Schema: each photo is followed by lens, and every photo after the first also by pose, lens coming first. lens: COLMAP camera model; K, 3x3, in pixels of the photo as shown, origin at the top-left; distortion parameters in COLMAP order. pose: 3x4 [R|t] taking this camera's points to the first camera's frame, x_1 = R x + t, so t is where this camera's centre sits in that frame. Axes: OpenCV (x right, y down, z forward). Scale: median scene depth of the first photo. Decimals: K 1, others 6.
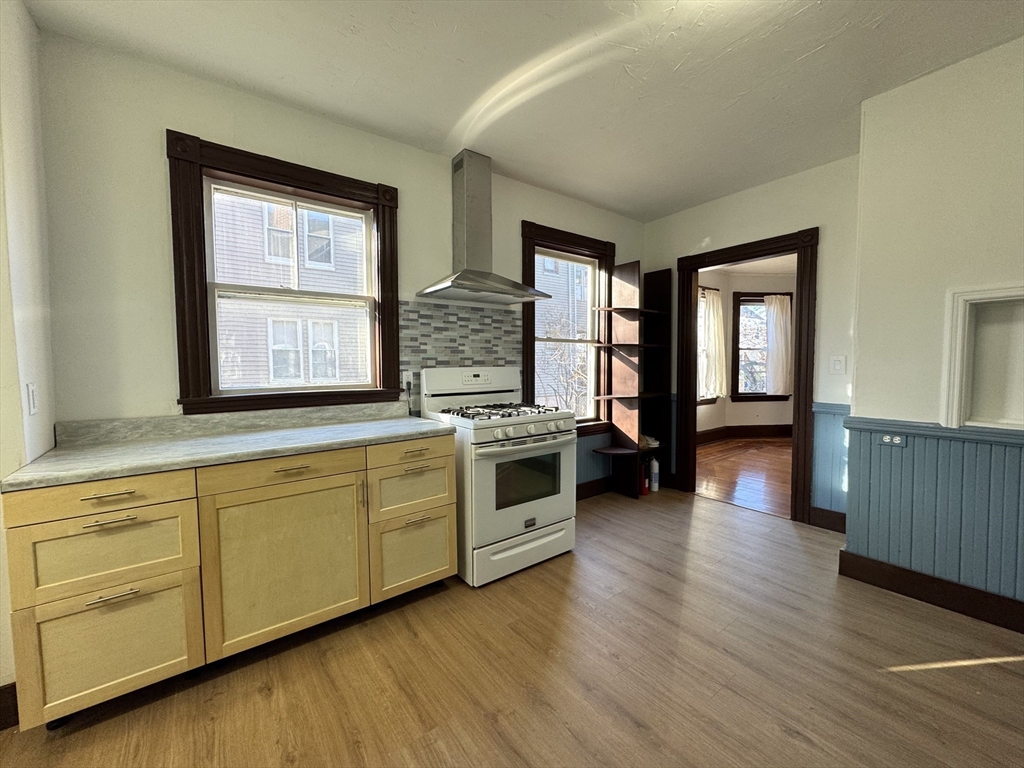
lens RADIAL K [[407.3, 0, 512.0], [0, 407.3, 384.0], [0, 0, 1]] dist [-0.000637, -0.000010]
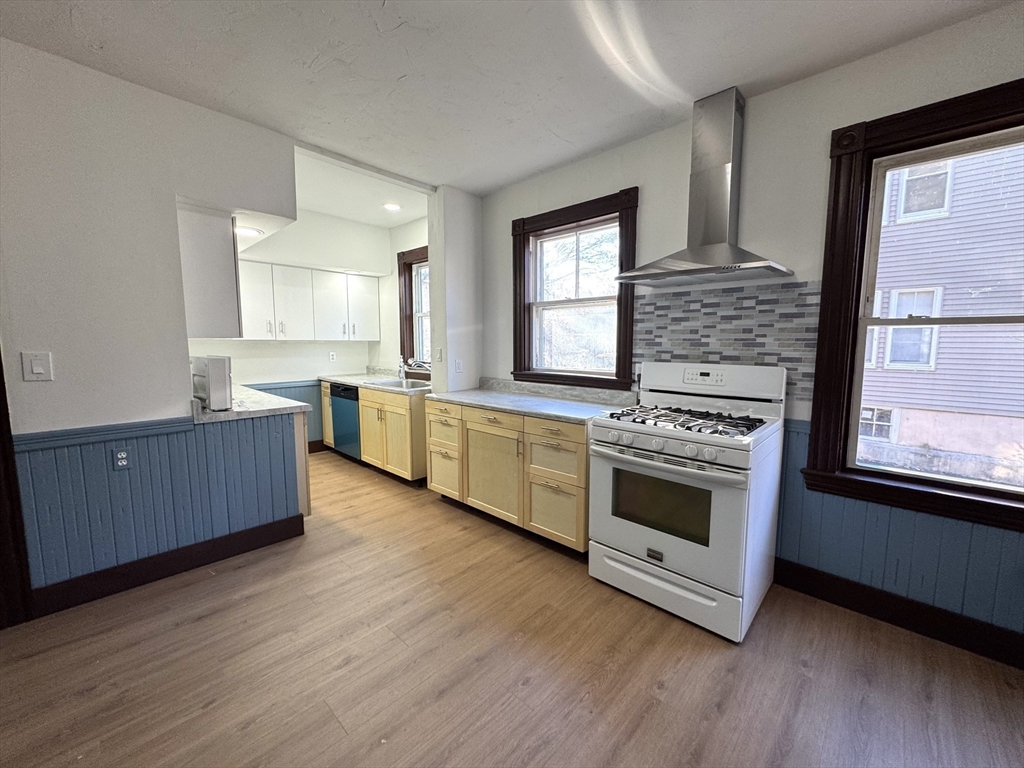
lens RADIAL K [[407.3, 0, 512.0], [0, 407.3, 384.0], [0, 0, 1]] dist [-0.000637, -0.000010]
pose [[0.171301, 0.111351, -0.978906, 0.772406], [-0.055173, 0.993117, 0.103313, -0.075908], [0.983673, 0.036312, 0.176266, 0.554330]]
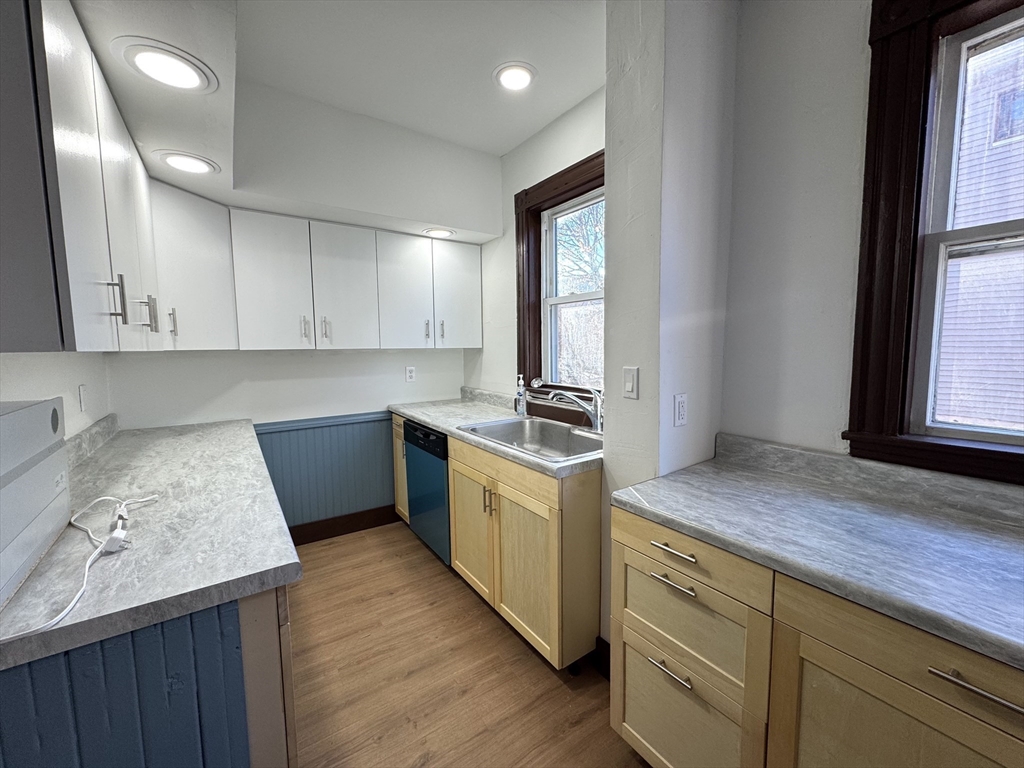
lens RADIAL K [[407.3, 0, 512.0], [0, 407.3, 384.0], [0, 0, 1]] dist [-0.000637, -0.000010]
pose [[-0.038825, 0.103461, -0.993875, -0.124976], [-0.042028, 0.993576, 0.105072, -0.068642], [0.998362, 0.045850, -0.034228, 0.391195]]
